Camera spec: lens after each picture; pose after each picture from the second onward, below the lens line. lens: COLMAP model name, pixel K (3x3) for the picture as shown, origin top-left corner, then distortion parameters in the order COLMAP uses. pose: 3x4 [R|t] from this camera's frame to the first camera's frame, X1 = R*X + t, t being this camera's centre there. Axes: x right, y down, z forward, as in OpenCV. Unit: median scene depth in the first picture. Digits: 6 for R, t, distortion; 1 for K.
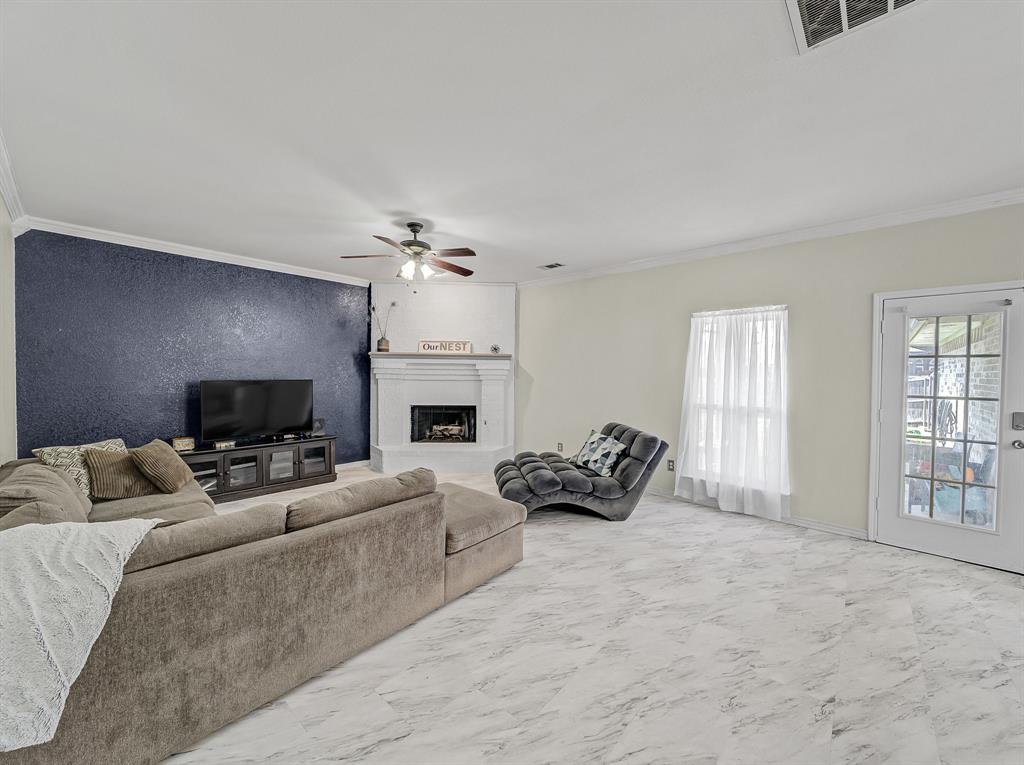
lens RADIAL K [[401.1, 0, 518.9], [0, 401.1, 380.7], [0, 0, 1]] dist [0.001687, -0.001278]
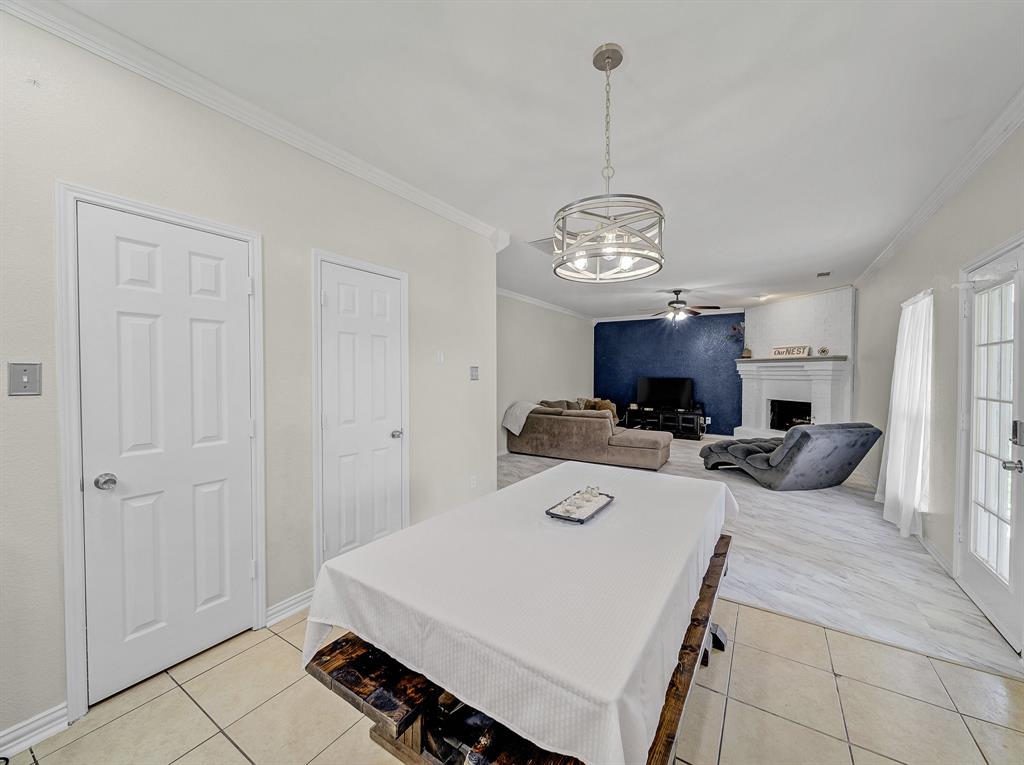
lens RADIAL K [[401.1, 0, 516.1], [0, 401.1, 381.1], [0, 0, 1]] dist [0.001687, -0.001278]
pose [[0.158214, 0.011334, -0.987340, 1.408185], [-0.021347, 0.999740, 0.008055, 0.017412], [0.987174, 0.019803, 0.158415, 0.009176]]
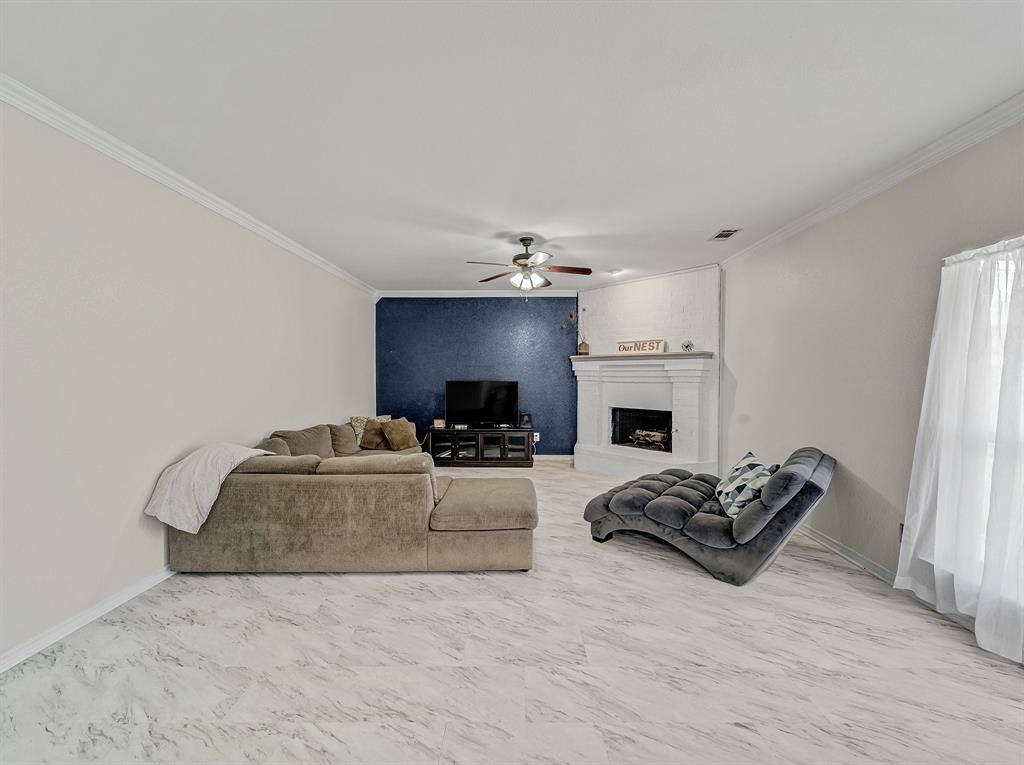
lens RADIAL K [[401.1, 0, 518.1], [0, 401.1, 380.9], [0, 0, 1]] dist [0.001687, -0.001278]
pose [[0.657341, 0.003180, -0.753586, 0.551598], [-0.008811, 0.999955, -0.003466, 0.001842], [0.753541, 0.008918, 0.657340, 0.267180]]
